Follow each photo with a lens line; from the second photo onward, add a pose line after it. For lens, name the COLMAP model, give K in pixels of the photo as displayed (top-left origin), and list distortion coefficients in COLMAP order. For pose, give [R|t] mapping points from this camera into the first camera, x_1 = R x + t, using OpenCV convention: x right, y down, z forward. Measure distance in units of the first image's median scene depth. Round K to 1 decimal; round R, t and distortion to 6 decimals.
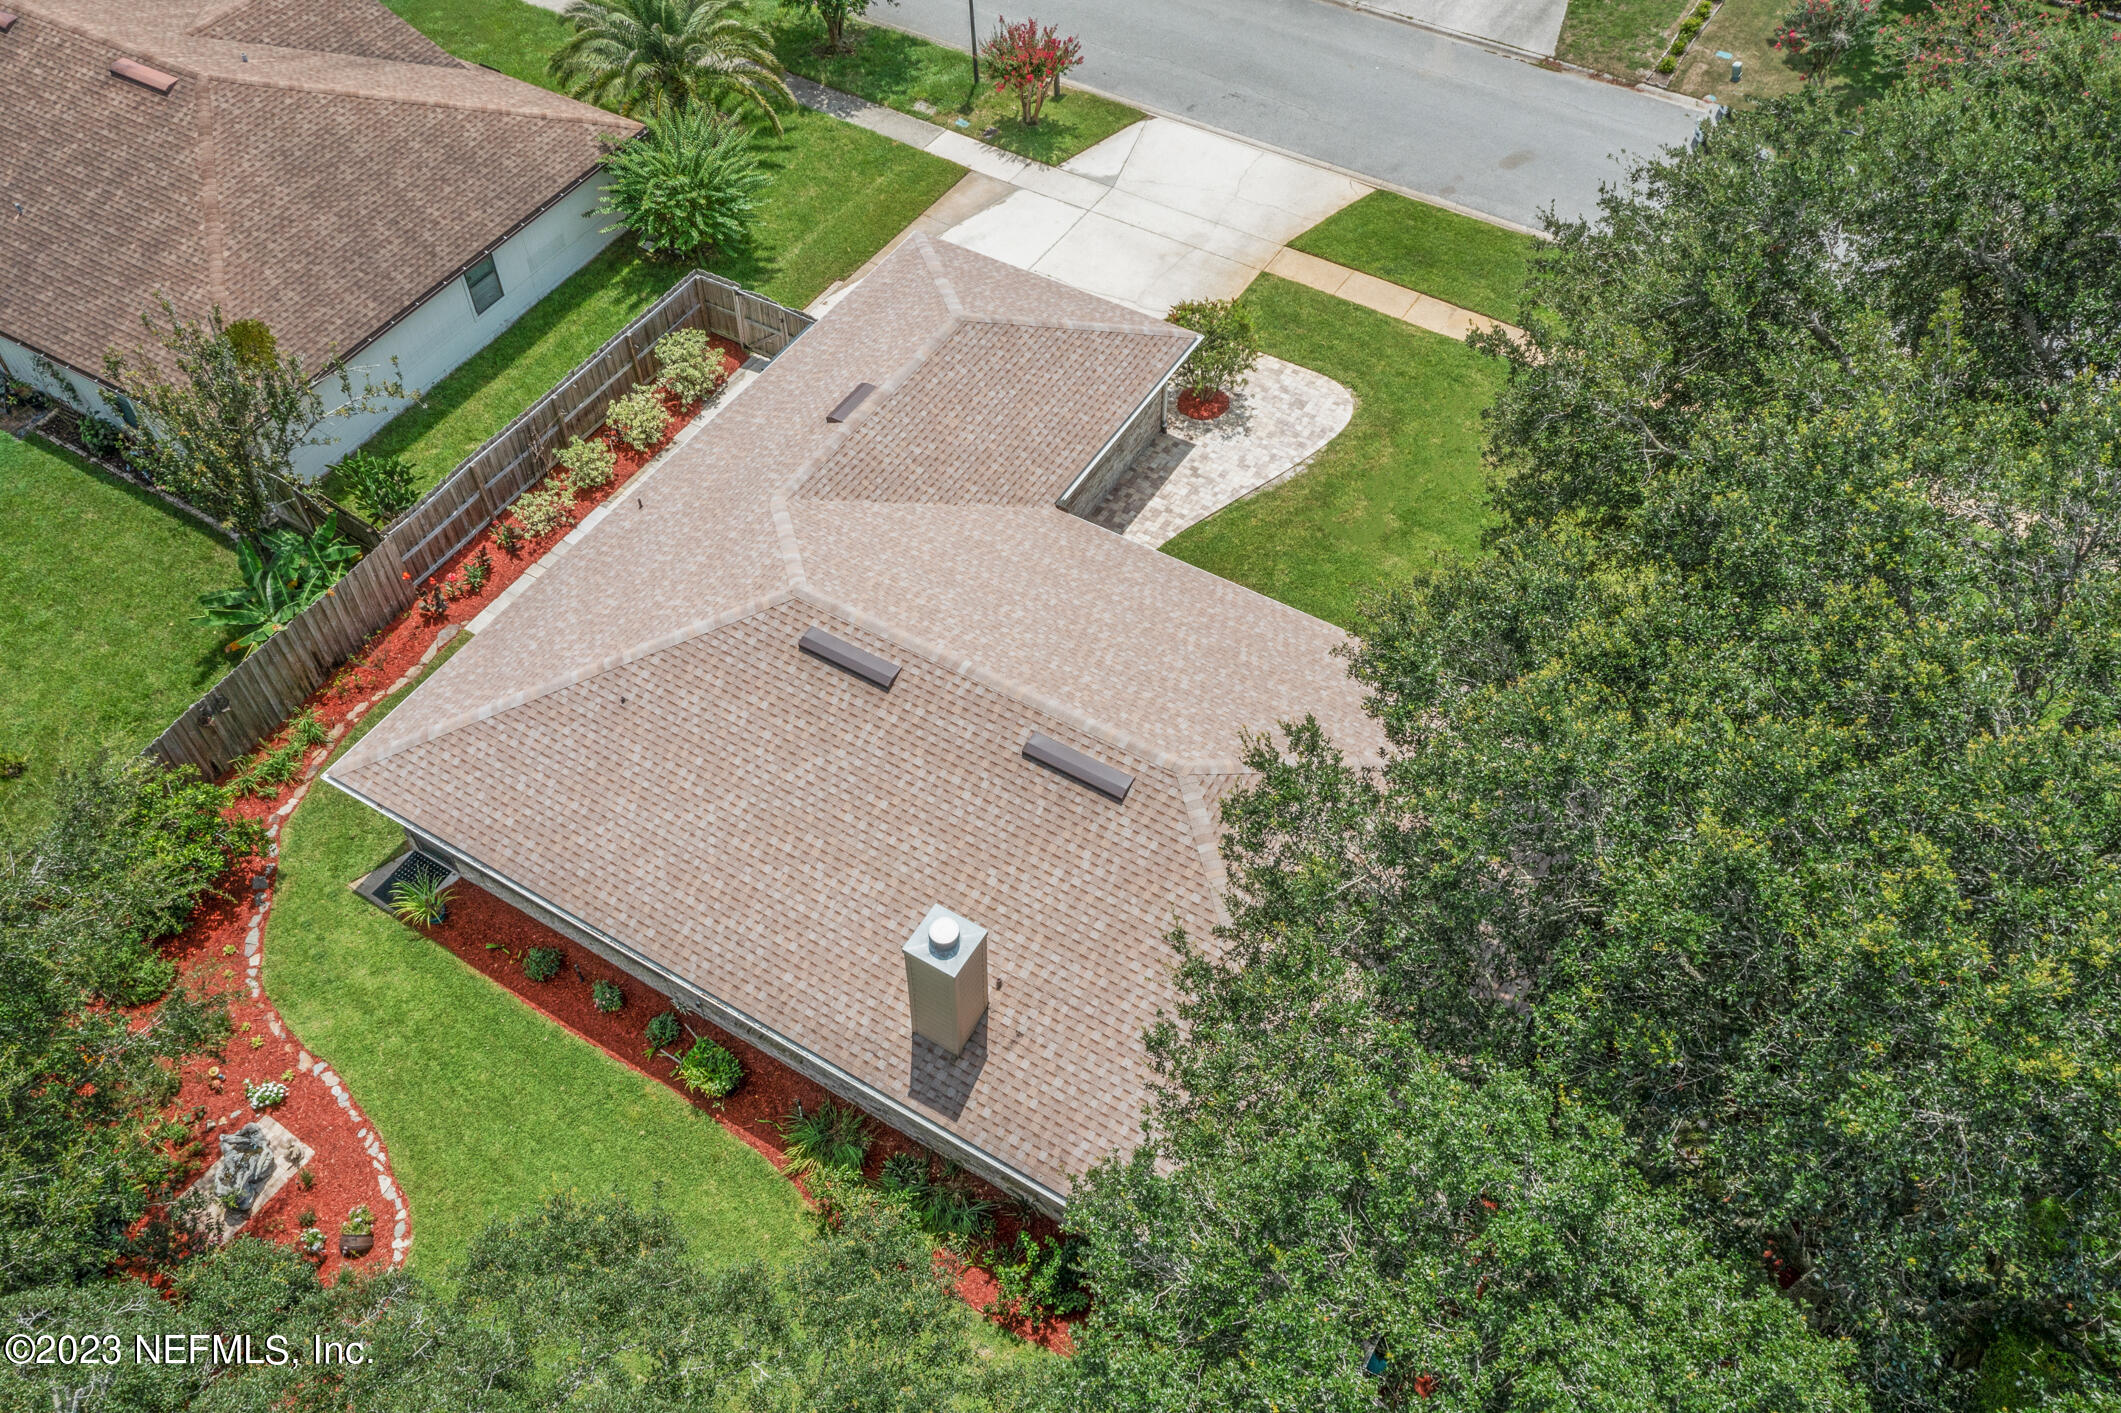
lens RADIAL K [[1707.3, 0, 1060.0], [0, 1707.3, 699.9], [0, 0, 1]] dist [-0.002876, 0.017863]
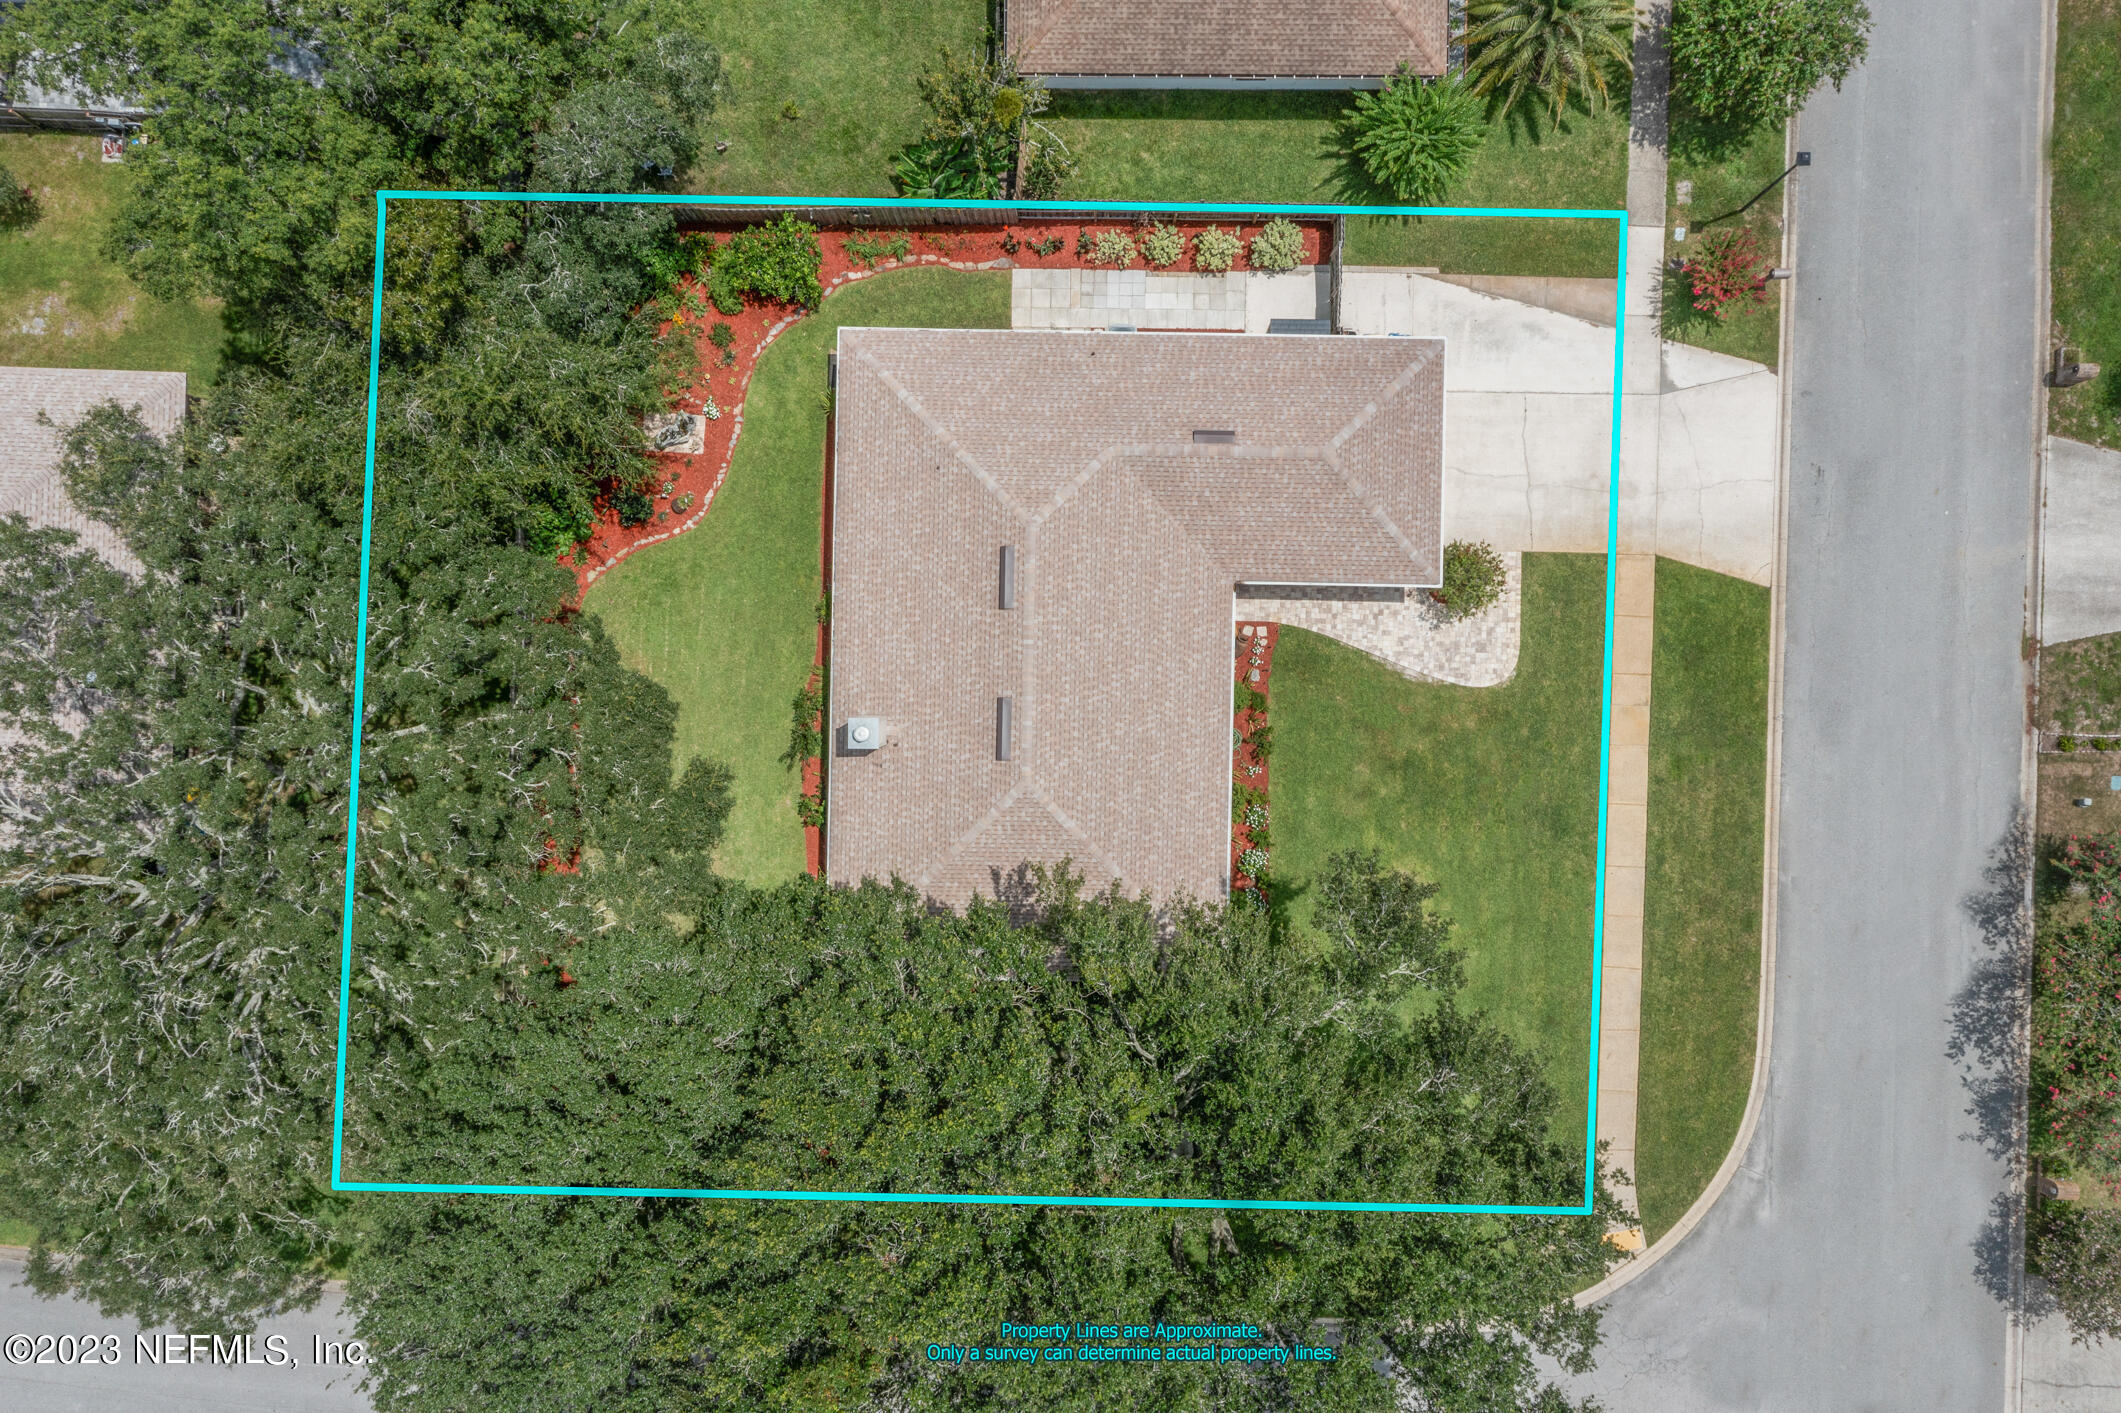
lens RADIAL K [[1707.3, 0, 1055.5], [0, 1707.3, 705.2], [0, 0, 1]] dist [-0.002876, 0.017863]
pose [[0.497335, 0.867544, -0.005030, 0.017300], [-0.656932, 0.380372, 0.650967, -0.826122], [0.566656, -0.320444, 0.759089, -0.246549]]
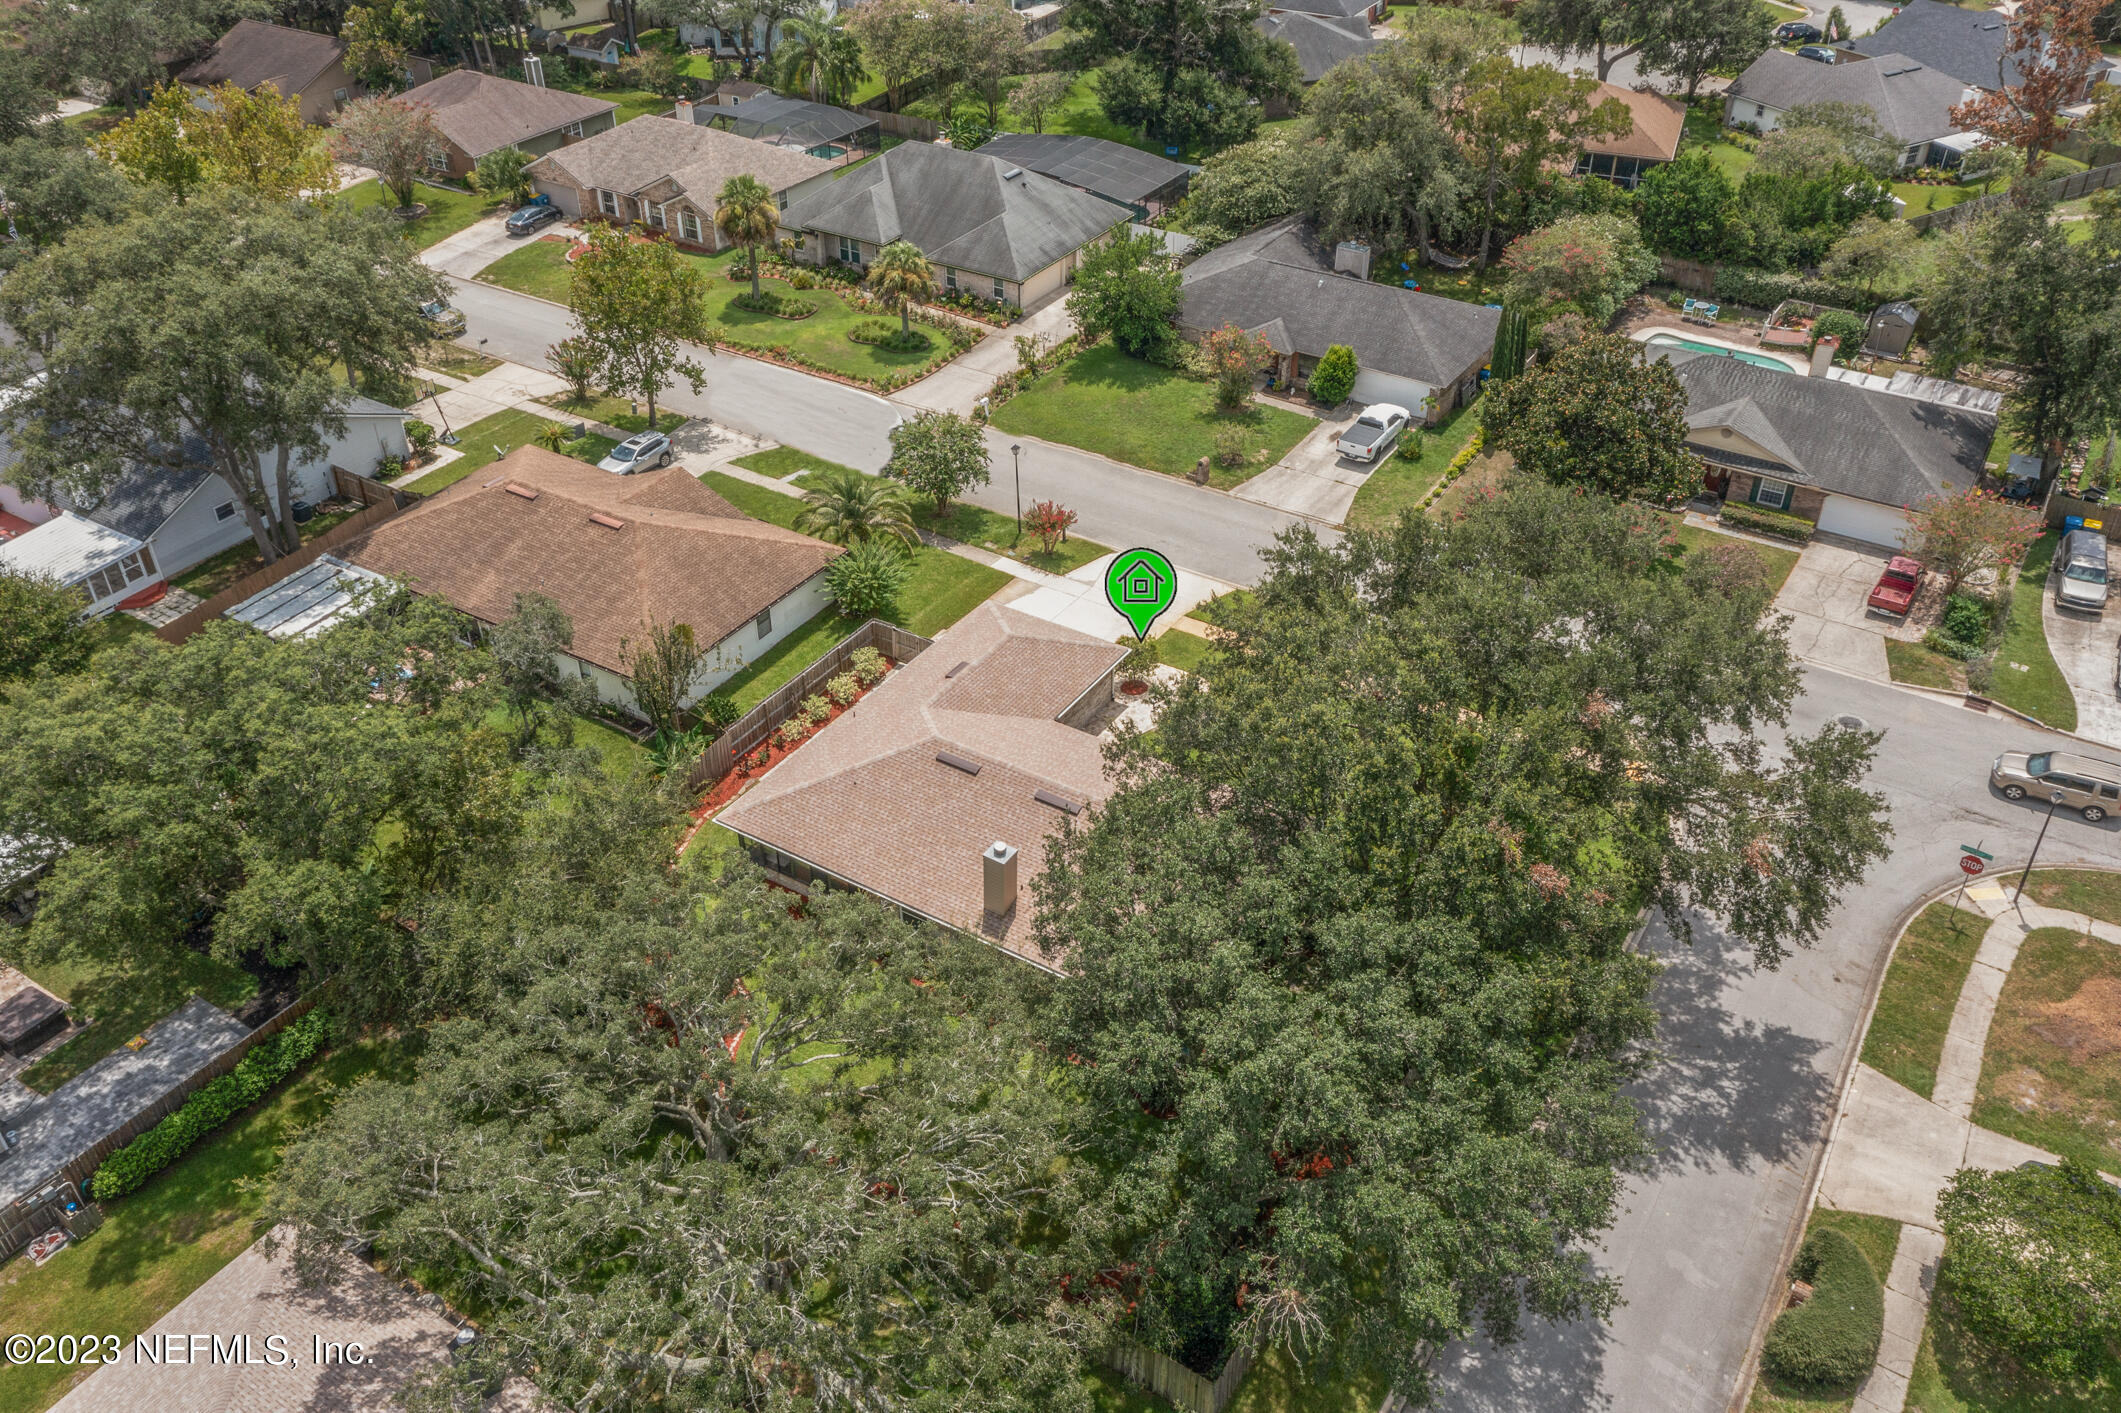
lens RADIAL K [[1707.3, 0, 1051.2], [0, 1707.3, 703.5], [0, 0, 1]] dist [-0.002876, 0.017863]
pose [[0.999625, 0.014467, -0.023232, 0.035562], [-0.020058, 0.964785, -0.262274, 0.350045], [0.018619, 0.262642, 0.964714, -0.851418]]
